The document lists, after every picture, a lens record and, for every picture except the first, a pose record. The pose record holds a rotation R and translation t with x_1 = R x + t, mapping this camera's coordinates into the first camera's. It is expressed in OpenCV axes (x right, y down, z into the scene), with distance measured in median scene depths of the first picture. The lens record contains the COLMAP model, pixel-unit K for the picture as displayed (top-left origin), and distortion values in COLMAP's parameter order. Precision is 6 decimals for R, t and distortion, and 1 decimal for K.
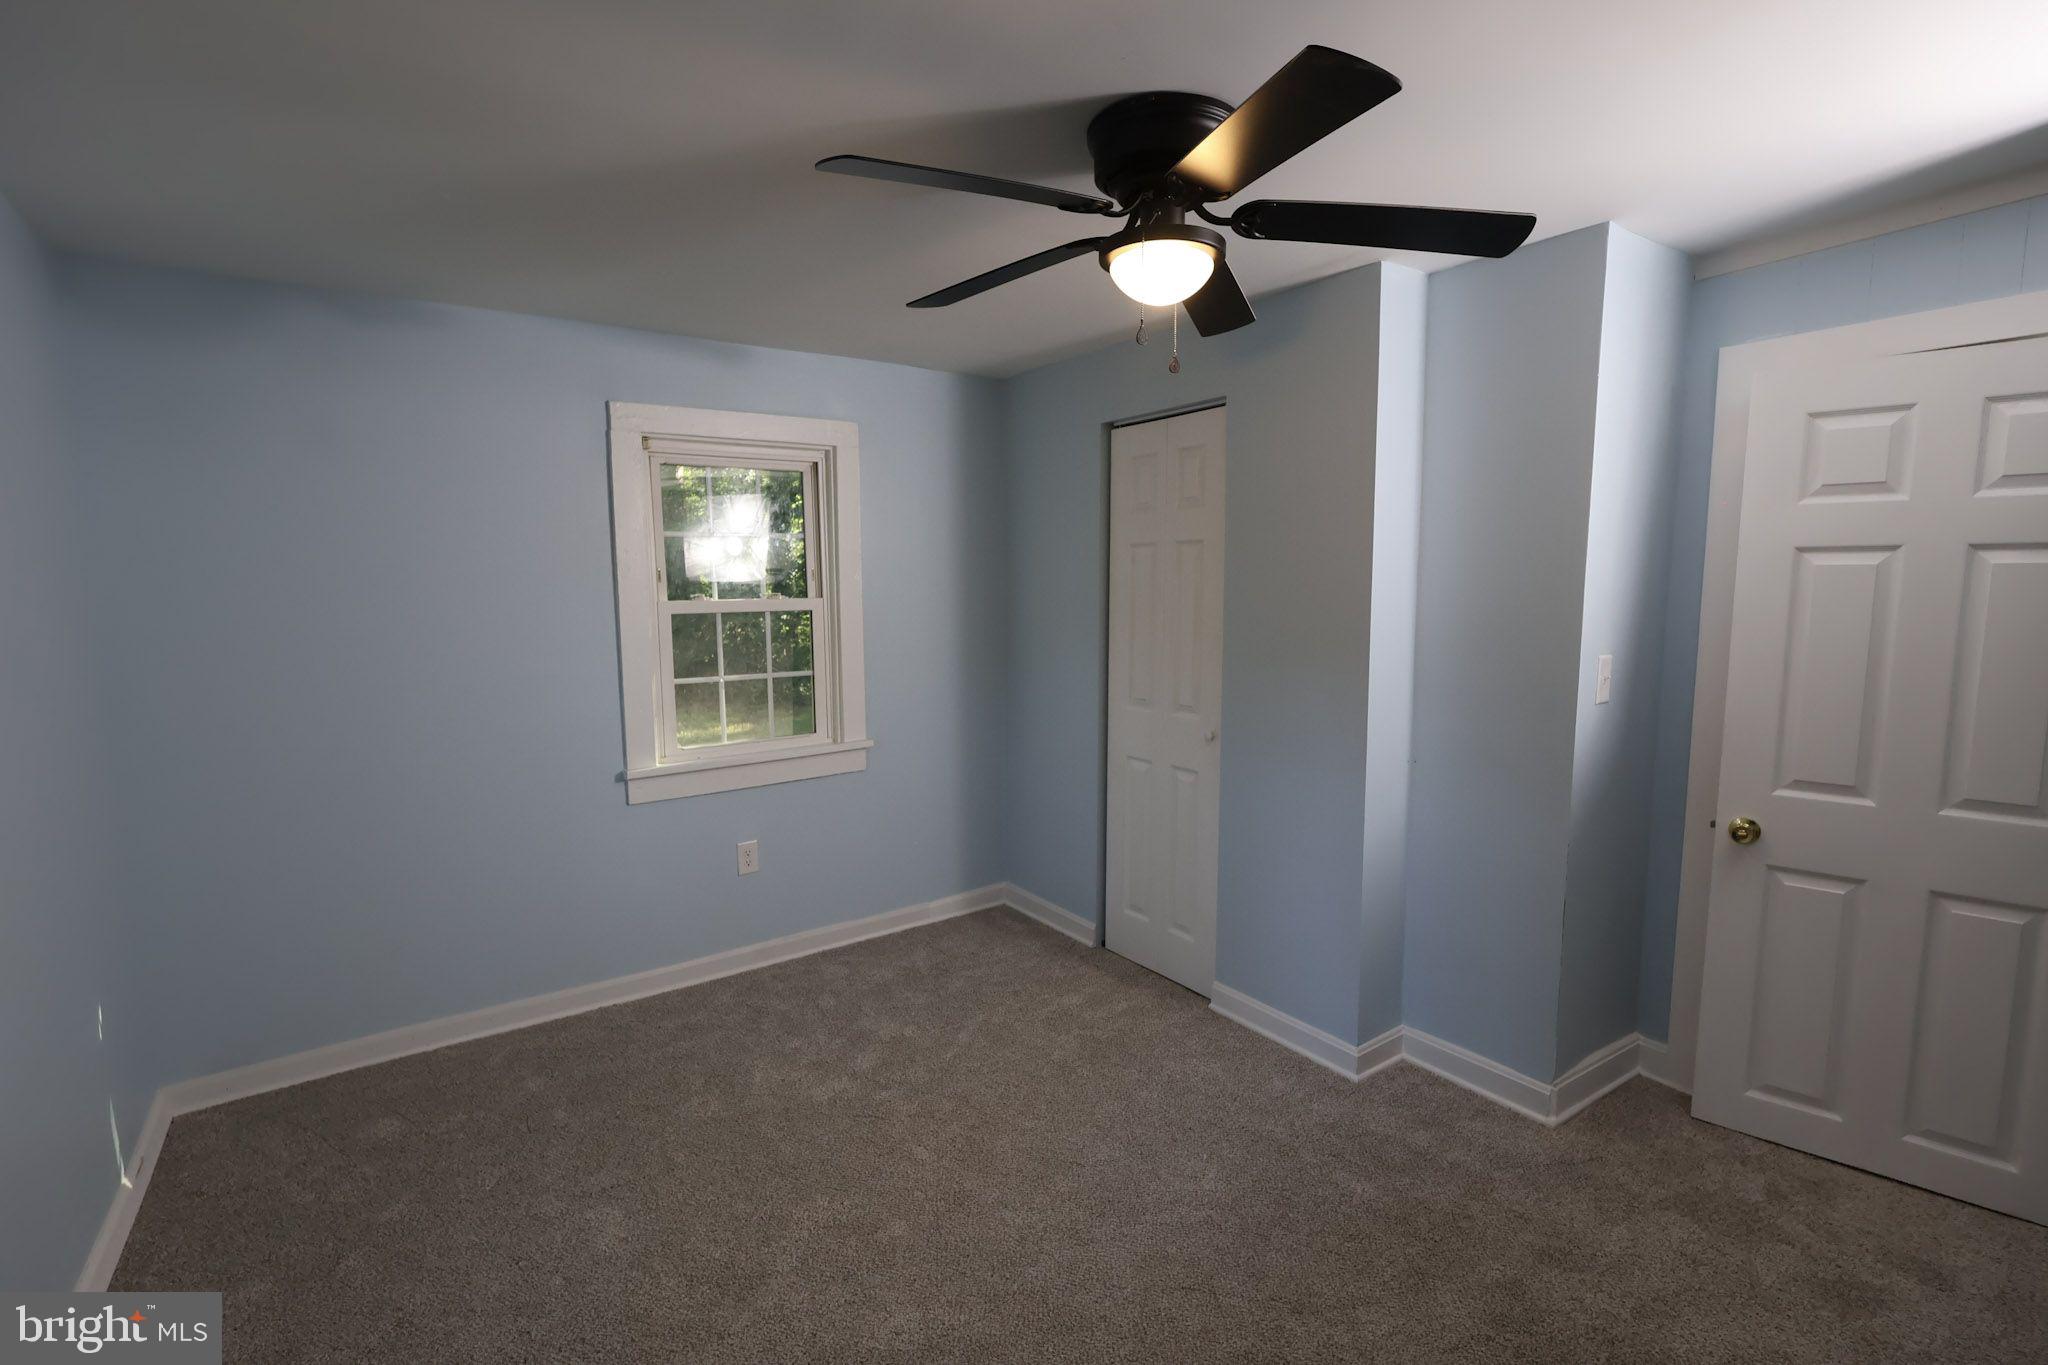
lens RADIAL K [[910.7, 0, 1024.0], [0, 910.7, 682.5], [0, 0, 1]] dist [0.000233, 0.000016]
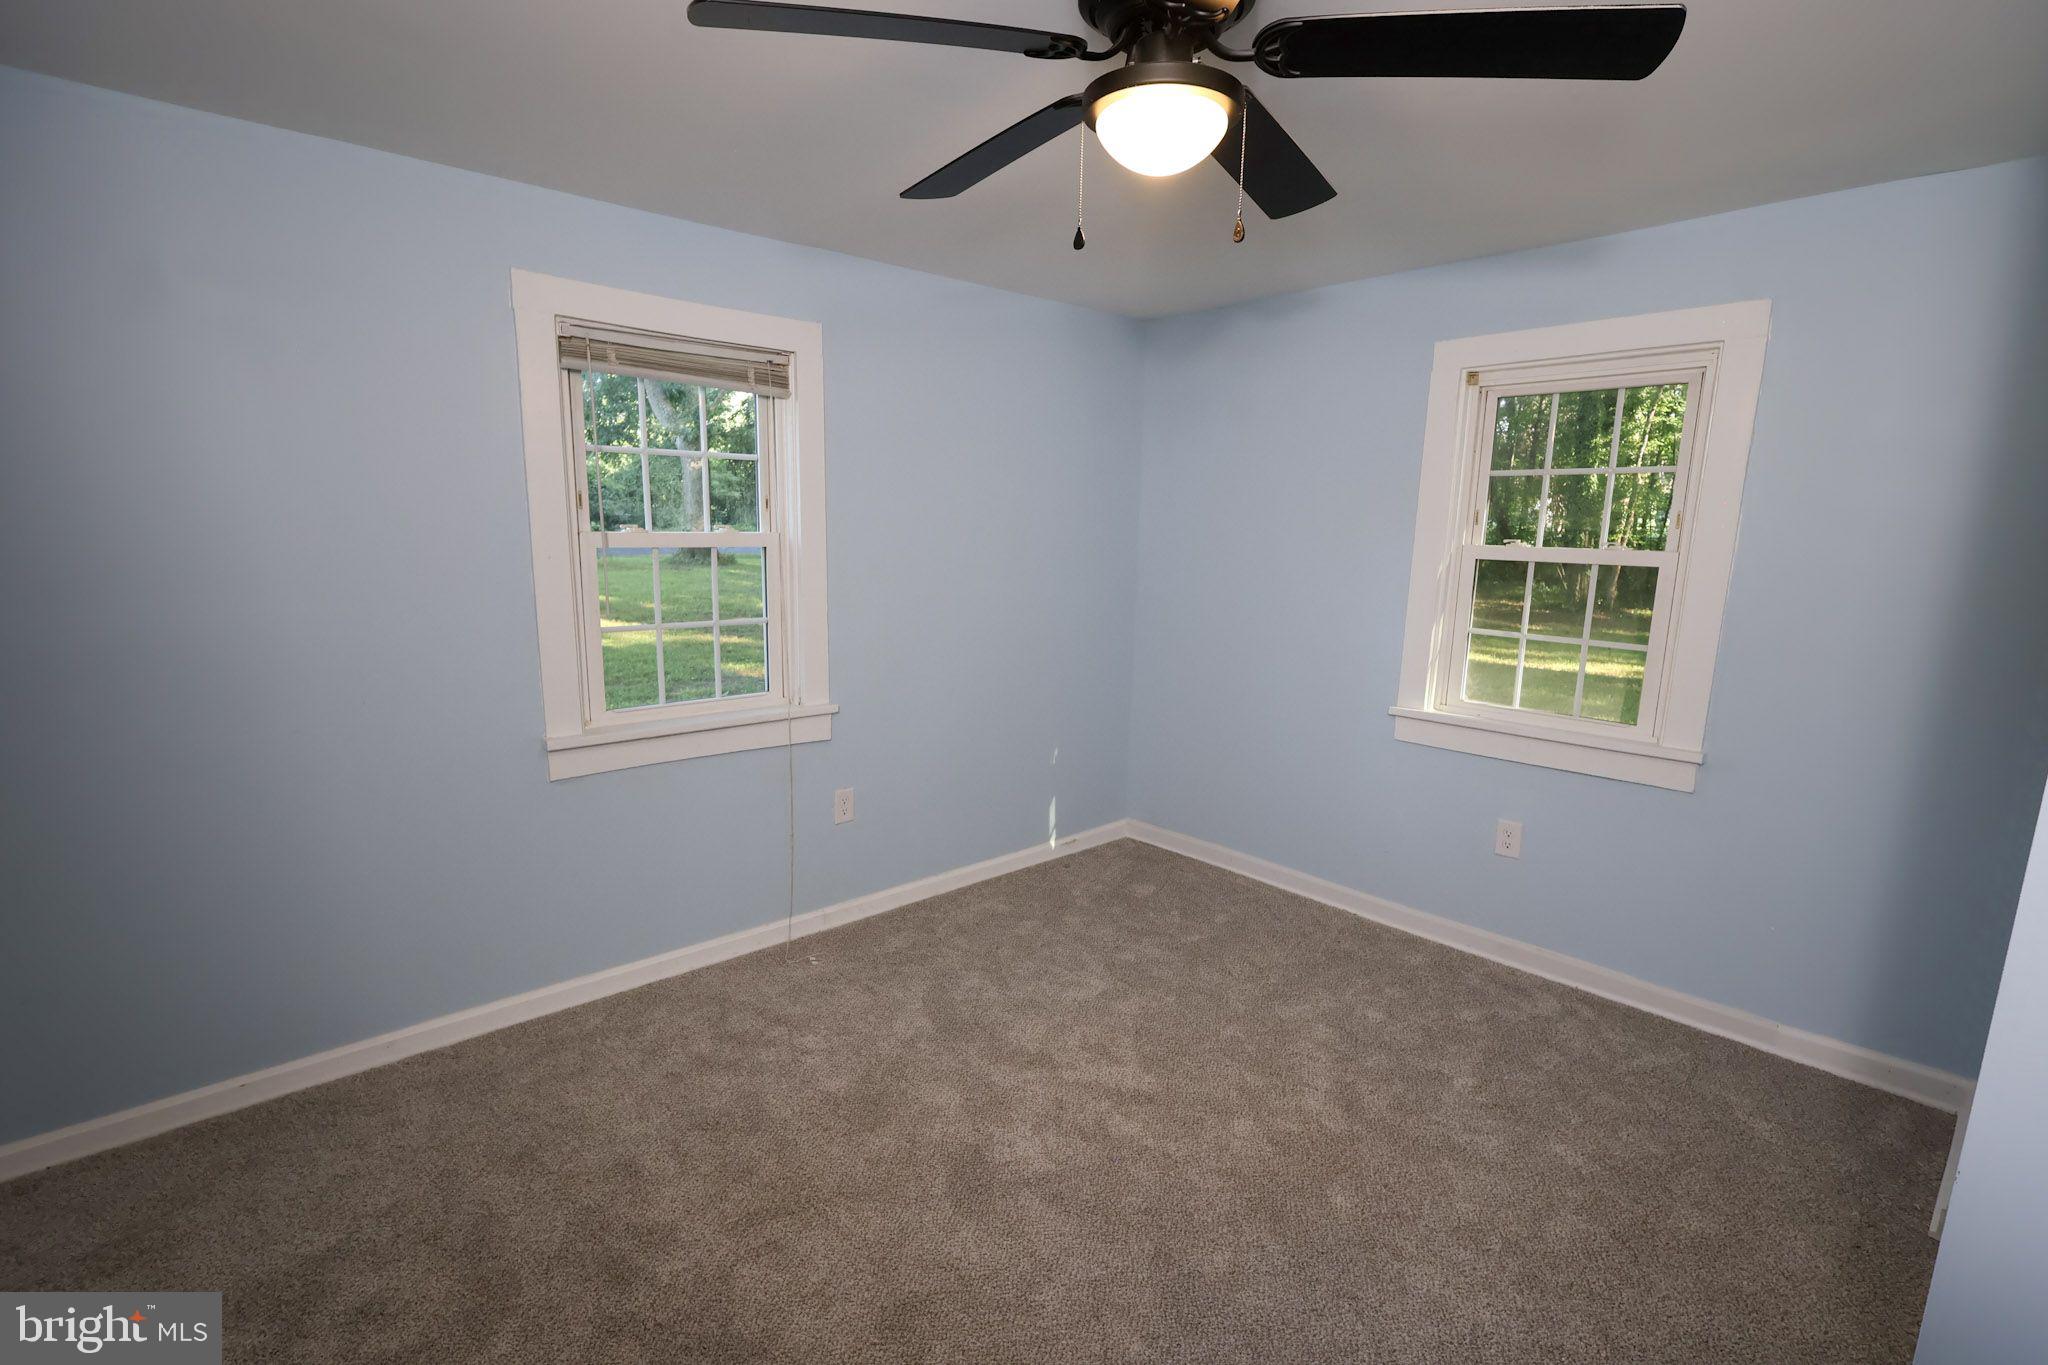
lens RADIAL K [[938.1, 0, 1030.9], [0, 938.1, 688.6], [0, 0, 1]] dist [0.000798, -0.000098]
pose [[0.140535, 0.188017, -0.972059, 0.524250], [-0.132465, 0.976547, 0.169734, -0.047640], [0.981174, 0.104911, 0.162145, 0.399625]]
